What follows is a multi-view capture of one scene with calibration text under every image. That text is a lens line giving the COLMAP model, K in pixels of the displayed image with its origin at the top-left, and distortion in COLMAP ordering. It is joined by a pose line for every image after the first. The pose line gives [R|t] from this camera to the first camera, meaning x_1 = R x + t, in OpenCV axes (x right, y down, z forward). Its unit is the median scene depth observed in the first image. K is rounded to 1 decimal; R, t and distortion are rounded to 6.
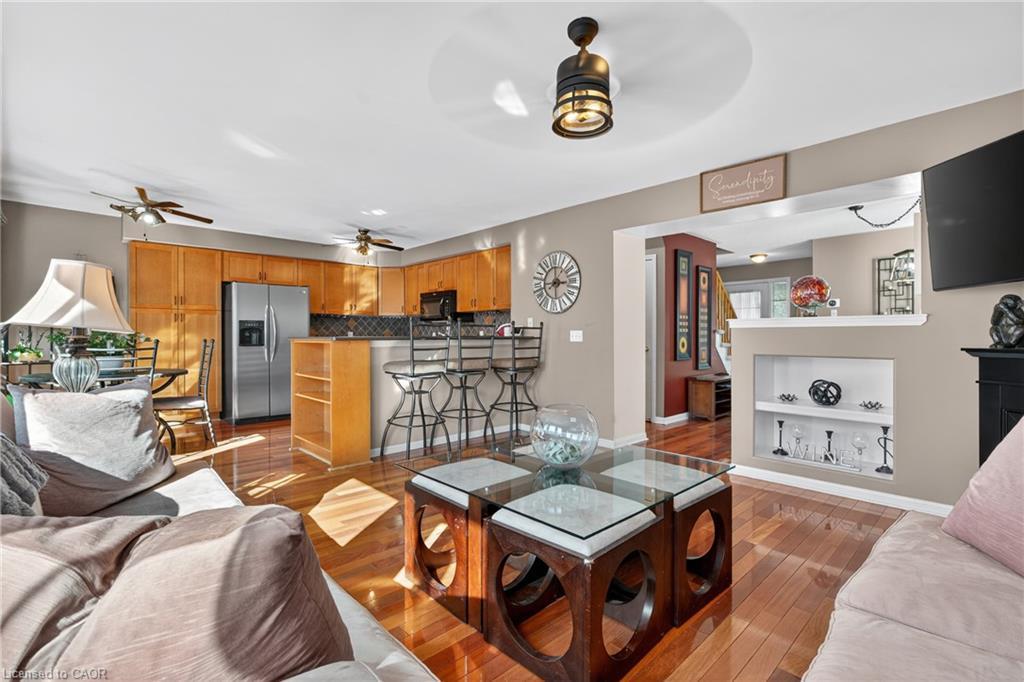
lens RADIAL K [[463.6, 0, 513.8], [0, 463.6, 337.7], [0, 0, 1]] dist [-0.009906, 0.000100]
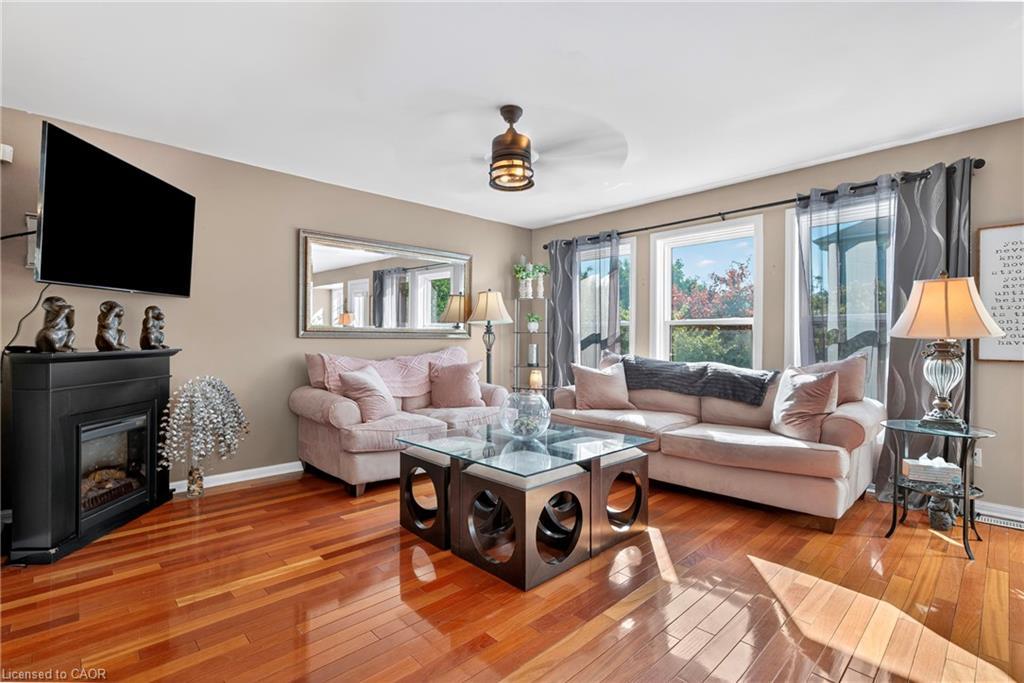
lens RADIAL K [[478.4, 0, 512.0], [0, 478.4, 341.5], [0, 0, 1]] dist [-0.002016, 0.000094]
pose [[-0.999970, -0.003991, -0.006665, 0.074853], [-0.004047, 0.999957, 0.008396, -0.007345], [0.006631, 0.008422, -0.999943, 1.159132]]
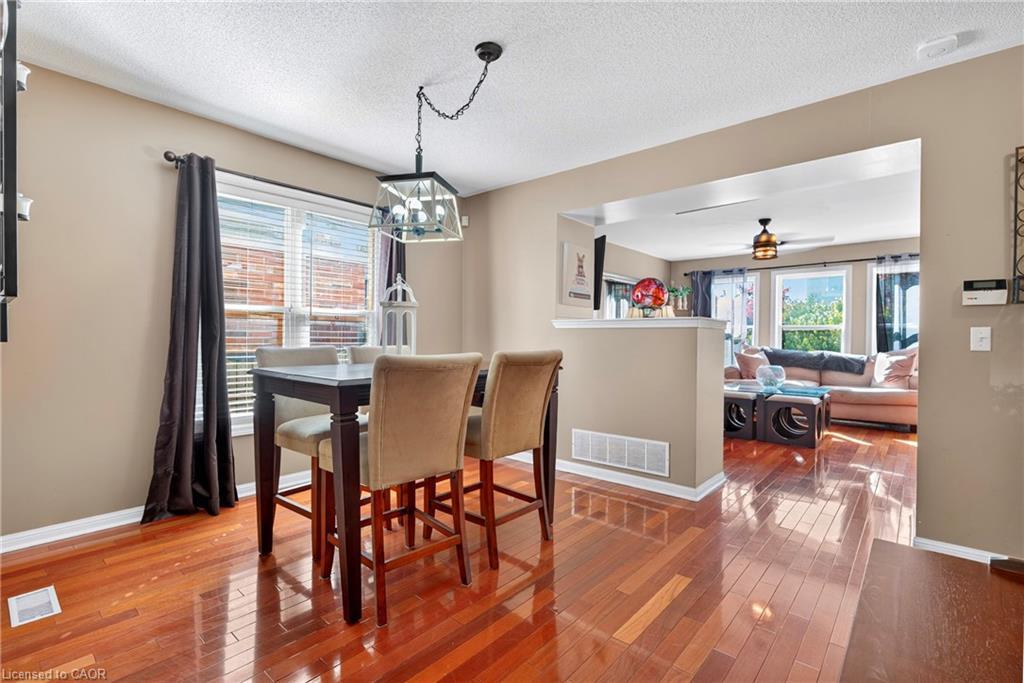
lens RADIAL K [[478.4, 0, 512.0], [0, 478.4, 341.5], [0, 0, 1]] dist [-0.002016, 0.000094]
pose [[-0.994530, -0.006763, -0.104231, 0.891820], [-0.008126, 0.999887, 0.012654, -0.004148], [0.104134, 0.013432, -0.994473, 1.712464]]
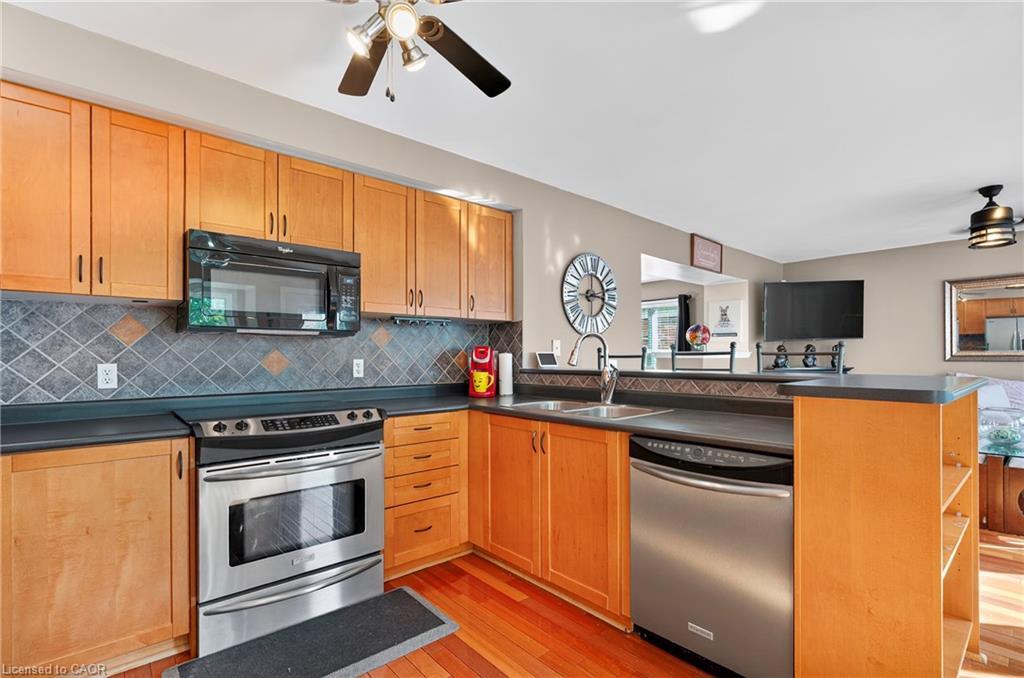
lens RADIAL K [[471.7, 0, 514.3], [0, 471.7, 355.6], [0, 0, 1]] dist [-0.013268, 0.000846]
pose [[0.033838, 0.003803, 0.999420, -0.800529], [0.008247, 0.999958, -0.004084, -0.024460], [-0.999393, 0.008380, 0.033805, 1.322890]]
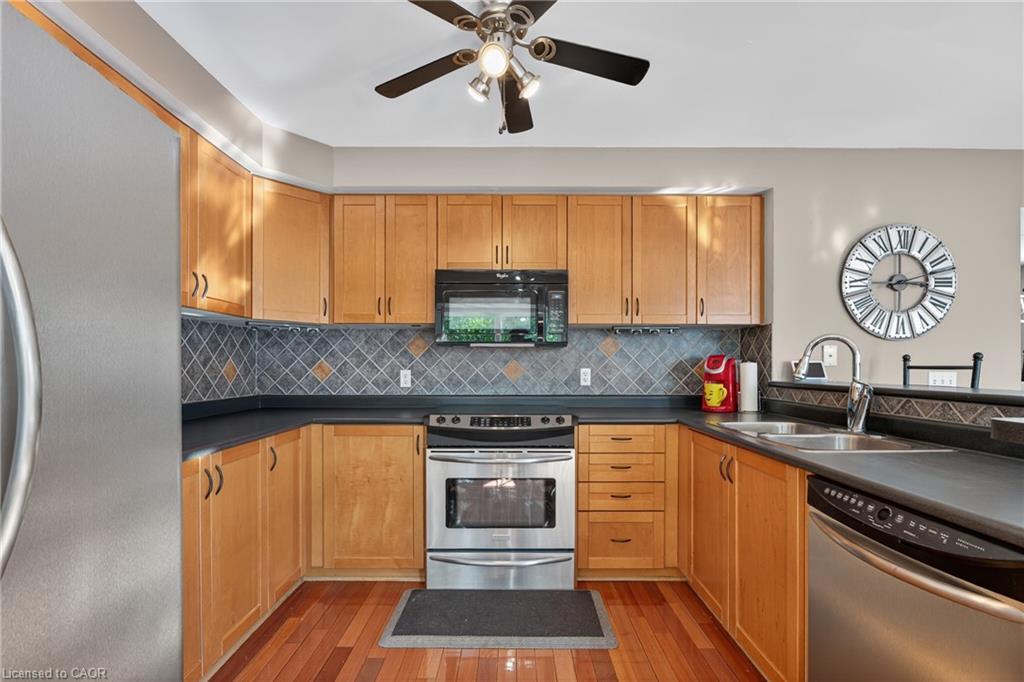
lens RADIAL K [[468.0, 0, 512.0], [0, 468.0, 367.8], [0, 0, 1]] dist [-0.014702, 0.000203]
pose [[0.688019, -0.000220, 0.725692, -0.725430], [0.000704, 1.000000, -0.000364, -0.024481], [-0.725692, 0.000761, 0.688019, 1.153018]]
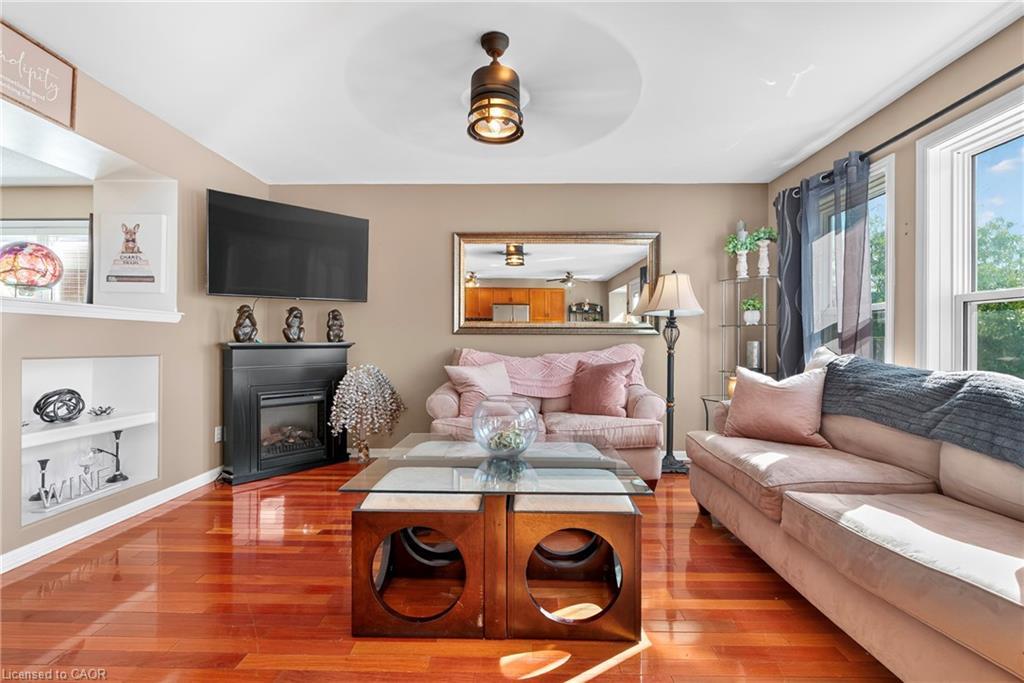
lens RADIAL K [[485.9, 0, 512.0], [0, 485.9, 341.5], [0, 0, 1]] dist [-0.000392, 0.000225]
pose [[-0.713371, 0.000980, 0.700786, -0.323390], [-0.000412, 0.999998, -0.001818, 0.012611], [-0.700786, -0.001586, -0.713370, 0.859470]]
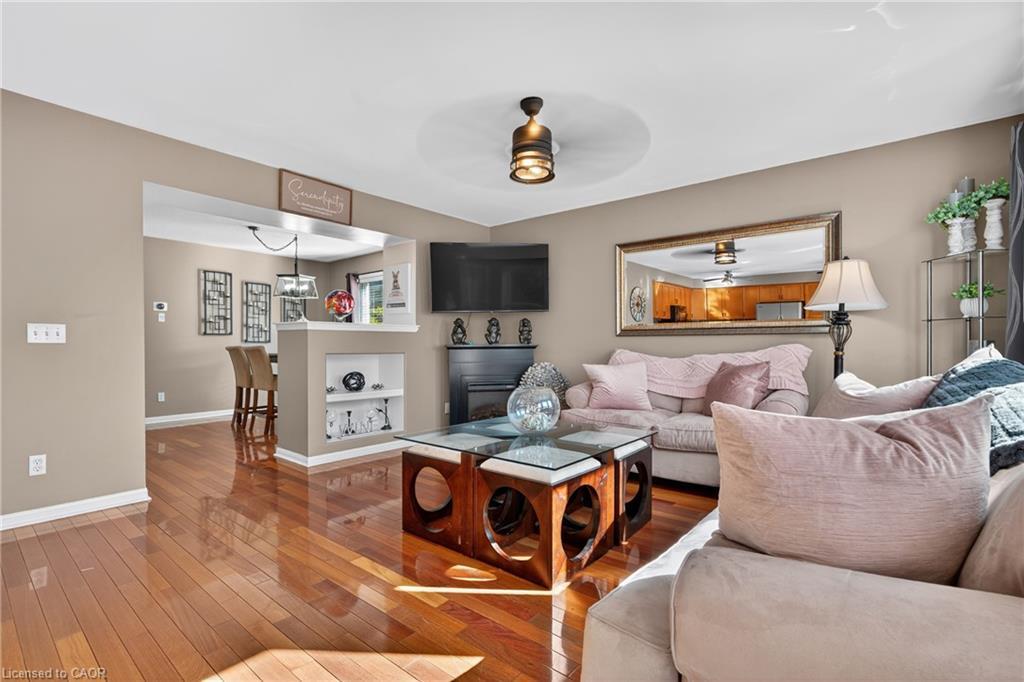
lens RADIAL K [[470.5, 0, 510.8], [0, 470.5, 344.6], [0, 0, 1]] dist [-0.001427, 0.000306]
pose [[-0.129172, 0.001481, 0.991621, -0.579605], [0.004456, 0.999990, -0.000913, 0.014758], [-0.991612, 0.004301, -0.129178, 0.598808]]
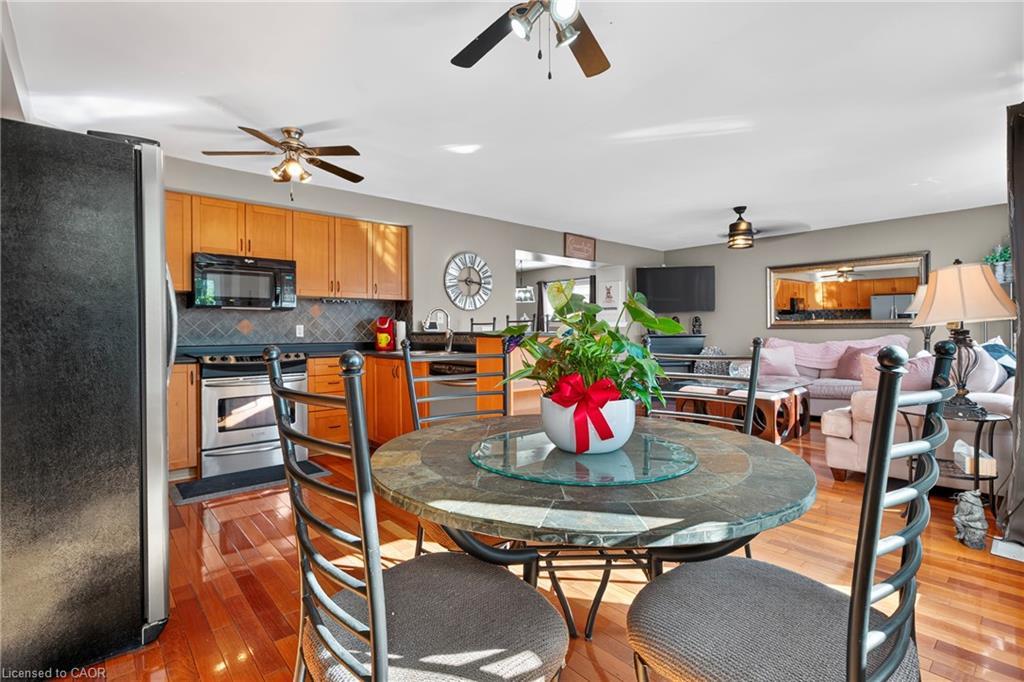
lens RADIAL K [[483.5, 0, 511.9], [0, 483.5, 332.7], [0, 0, 1]] dist [-0.011605, 0.000263]
pose [[0.031201, -0.004361, 0.999504, -1.218813], [0.009081, 0.999950, 0.004079, -0.006308], [-0.999472, 0.008949, 0.031240, 1.048220]]
